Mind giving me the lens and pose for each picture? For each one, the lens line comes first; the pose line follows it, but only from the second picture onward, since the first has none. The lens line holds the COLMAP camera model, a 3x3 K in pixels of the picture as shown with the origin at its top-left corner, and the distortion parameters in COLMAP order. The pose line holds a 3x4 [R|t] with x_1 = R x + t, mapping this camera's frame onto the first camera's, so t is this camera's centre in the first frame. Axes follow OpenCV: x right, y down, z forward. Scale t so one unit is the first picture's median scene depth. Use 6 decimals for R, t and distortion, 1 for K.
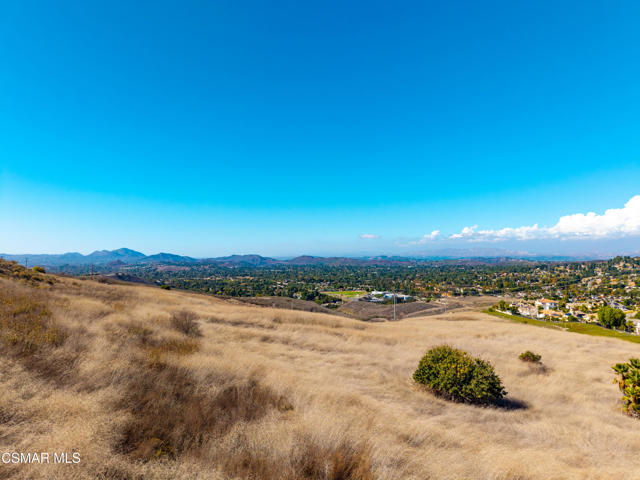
lens RADIAL K [[431.9, 0, 321.3], [0, 431.9, 240.4], [0, 0, 1]] dist [0.067999, -0.089661]
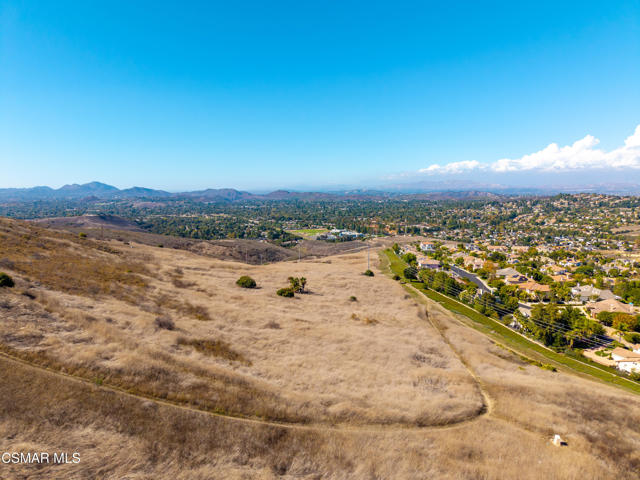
lens RADIAL K [[431.9, 0, 321.3], [0, 431.9, 240.4], [0, 0, 1]] dist [0.067999, -0.089661]
pose [[0.998687, -0.008832, 0.050469, 0.033216], [0.000941, 0.988027, 0.154276, -0.029470], [-0.051227, -0.154025, 0.986738, -0.124453]]
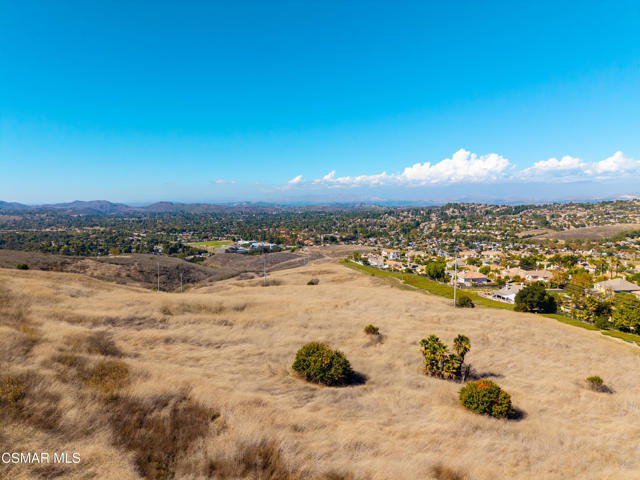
lens RADIAL K [[431.9, 0, 321.3], [0, 431.9, 240.4], [0, 0, 1]] dist [0.067999, -0.089661]
pose [[0.952377, -0.030367, 0.303407, -0.004528], [-0.007986, 0.992204, 0.124372, -0.010787], [-0.304819, -0.120872, 0.944709, -0.012067]]
